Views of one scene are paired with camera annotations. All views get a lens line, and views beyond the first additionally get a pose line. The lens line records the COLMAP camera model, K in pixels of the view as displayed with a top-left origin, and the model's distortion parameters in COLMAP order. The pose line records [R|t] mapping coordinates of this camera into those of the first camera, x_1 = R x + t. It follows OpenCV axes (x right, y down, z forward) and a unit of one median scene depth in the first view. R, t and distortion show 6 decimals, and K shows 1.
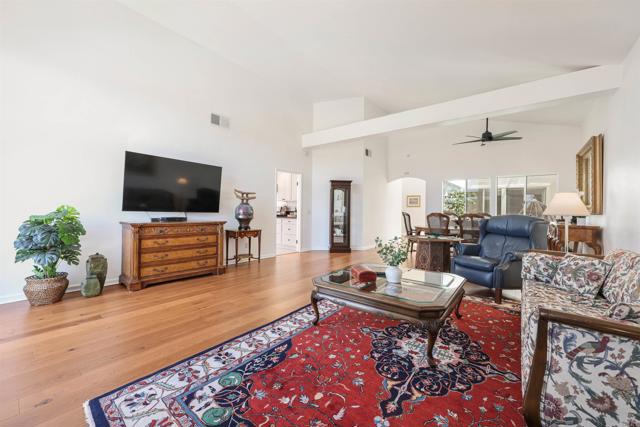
lens RADIAL K [[255.7, 0, 320.4], [0, 255.7, 210.8], [0, 0, 1]] dist [0.000961, -0.000018]
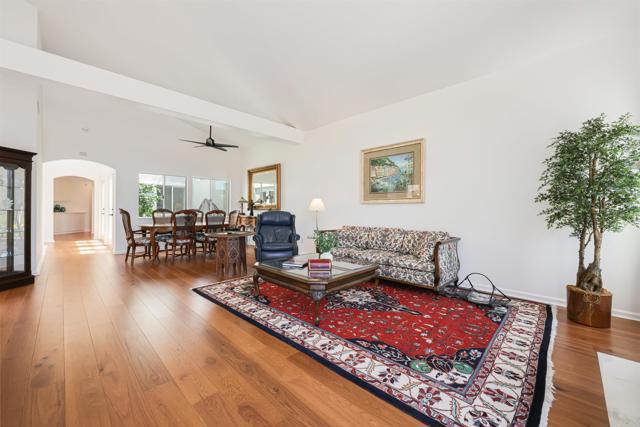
lens RADIAL K [[255.7, 0, 320.3], [0, 255.7, 211.2], [0, 0, 1]] dist [0.000961, -0.000018]
pose [[0.096138, -0.016109, 0.995238, -1.268975], [-0.006157, 0.999840, 0.016778, -0.014420], [-0.995349, -0.007741, 0.096024, 1.150217]]
